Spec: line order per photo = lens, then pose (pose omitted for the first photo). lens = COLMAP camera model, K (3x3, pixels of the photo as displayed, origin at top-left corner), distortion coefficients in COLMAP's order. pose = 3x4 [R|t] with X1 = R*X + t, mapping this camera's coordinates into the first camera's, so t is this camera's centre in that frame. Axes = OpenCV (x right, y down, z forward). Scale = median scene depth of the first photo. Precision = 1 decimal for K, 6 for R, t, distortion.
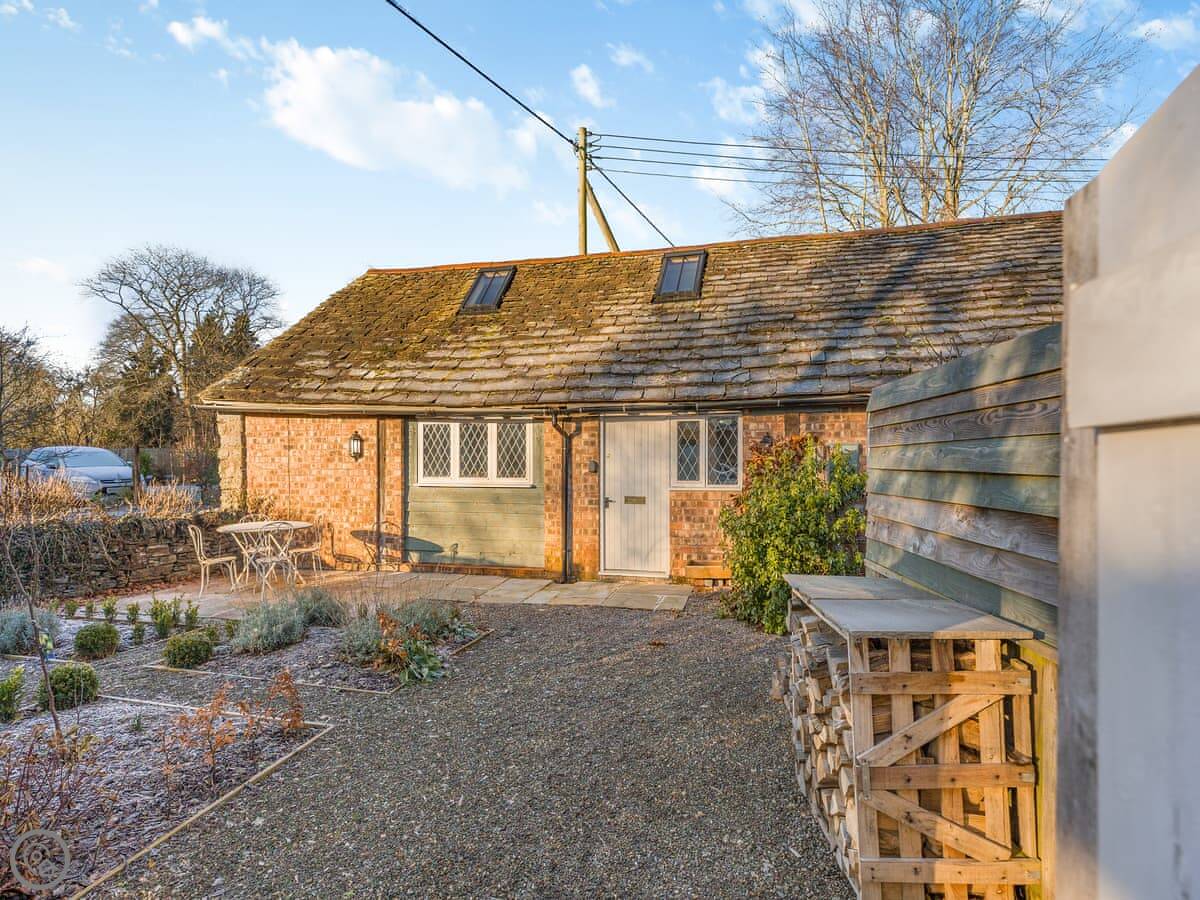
lens RADIAL K [[626.0, 0, 605.3], [0, 626.0, 467.6], [0, 0, 1]] dist [-0.000559, -0.000063]
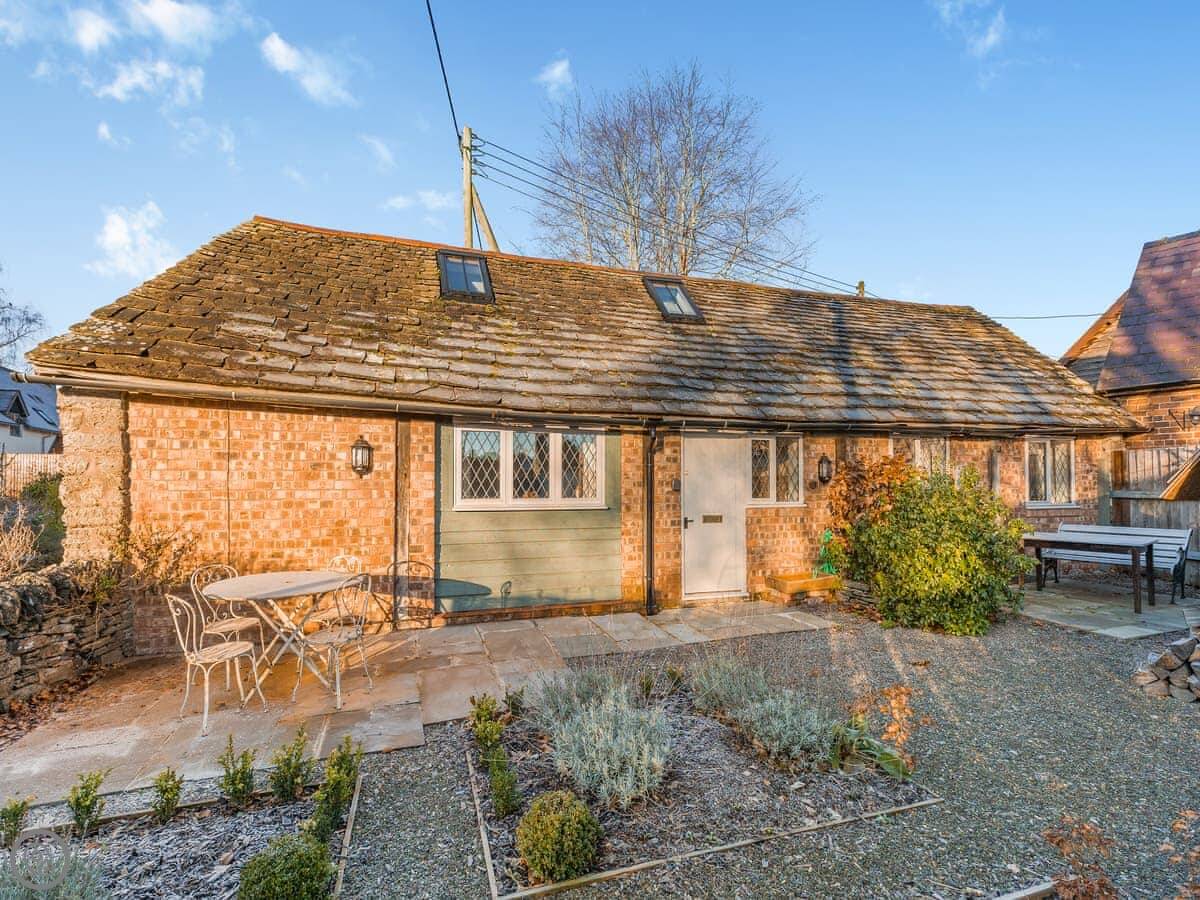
lens RADIAL K [[545.2, 0, 599.6], [0, 545.2, 475.7], [0, 0, 1]] dist [0.001976, 0.000086]
pose [[0.843163, 0.007058, 0.537612, -0.507738], [0.005242, 0.999758, -0.021347, 0.001802], [-0.537632, 0.020817, 0.842922, 0.344723]]
